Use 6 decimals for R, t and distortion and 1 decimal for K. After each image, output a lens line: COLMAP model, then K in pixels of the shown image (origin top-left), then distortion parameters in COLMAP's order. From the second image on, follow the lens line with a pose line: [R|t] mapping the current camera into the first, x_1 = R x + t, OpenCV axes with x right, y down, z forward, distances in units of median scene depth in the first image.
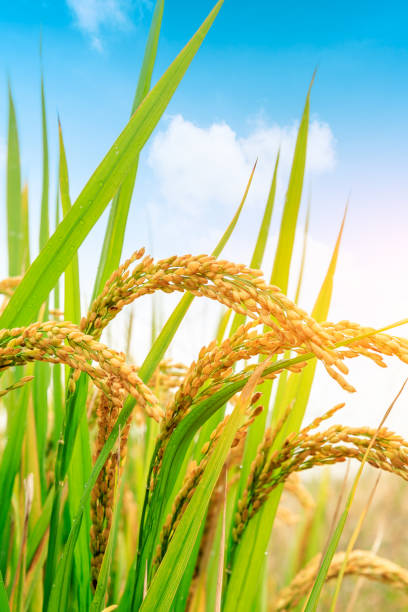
lens RADIAL K [[1004.8, 0, 204.0], [0, 1004.8, 322.6], [0, 0, 1]] dist [-0.023389, 0.013075]
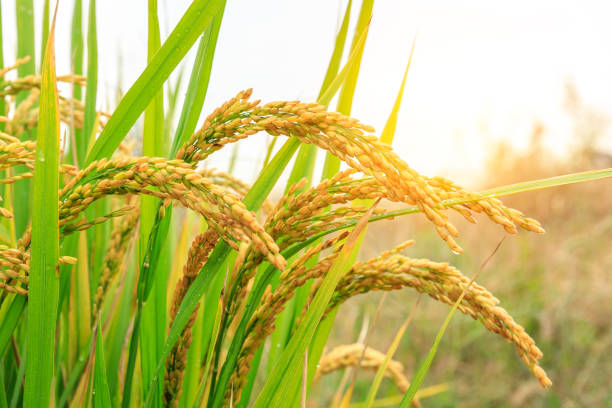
lens RADIAL K [[1004.8, 0, 306.0], [0, 1004.8, 204.0], [0, 0, 1]] dist [-0.023389, 0.013075]
pose [[0.972990, 0.050421, 0.225273, -0.238514], [-0.083753, 0.986468, 0.140950, -0.111201], [-0.215118, -0.156011, 0.964046, -0.020726]]
